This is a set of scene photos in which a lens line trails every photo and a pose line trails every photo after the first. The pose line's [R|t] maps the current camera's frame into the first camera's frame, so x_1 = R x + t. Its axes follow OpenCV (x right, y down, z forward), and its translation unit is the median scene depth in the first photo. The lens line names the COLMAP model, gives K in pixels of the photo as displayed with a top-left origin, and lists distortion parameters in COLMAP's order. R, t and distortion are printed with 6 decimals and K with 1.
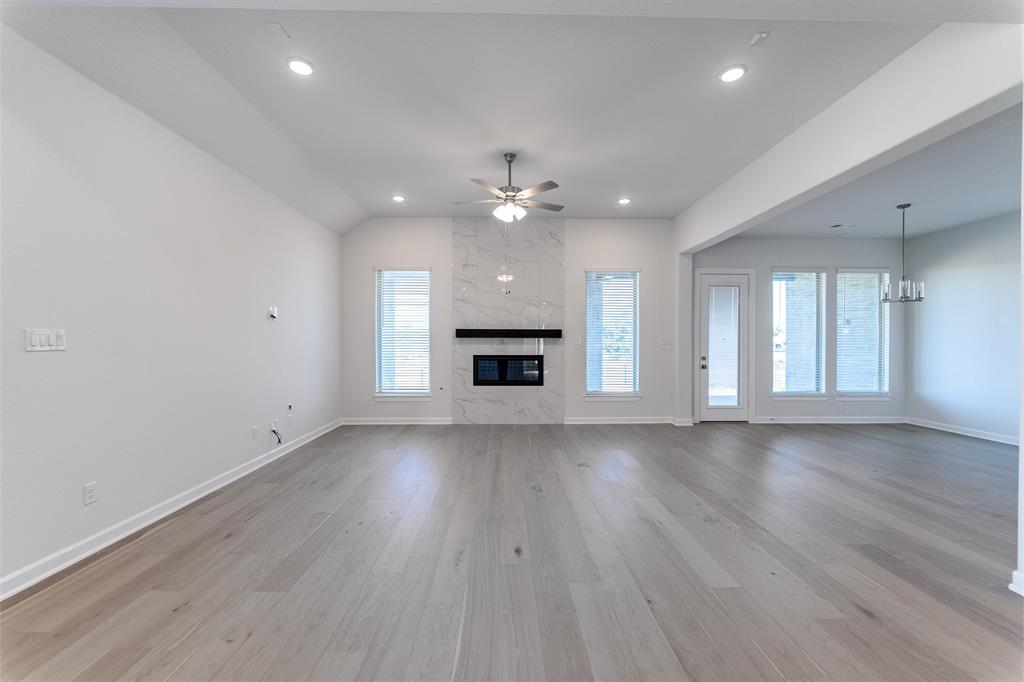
lens RADIAL K [[410.3, 0, 510.9], [0, 410.3, 343.4], [0, 0, 1]] dist [-0.001339, -0.000221]
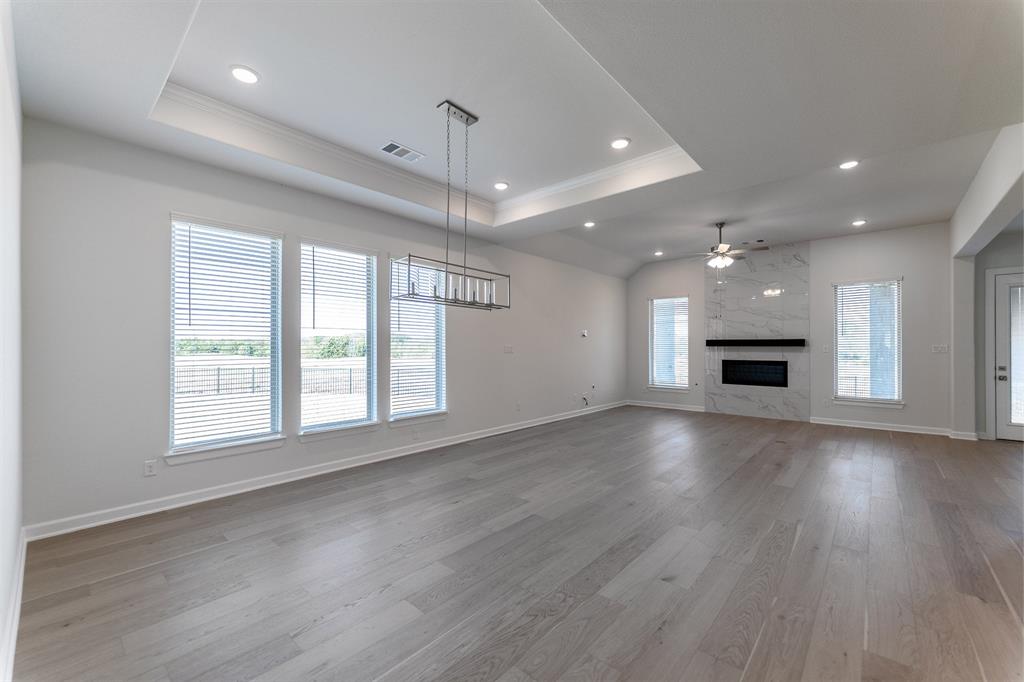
lens RADIAL K [[410.3, 0, 510.9], [0, 410.3, 343.4], [0, 0, 1]] dist [-0.001339, -0.000221]
pose [[0.731481, -0.007369, -0.681822, 0.302373], [-0.003739, 0.999883, -0.014818, -0.001466], [0.681851, 0.013389, 0.731368, -0.394226]]
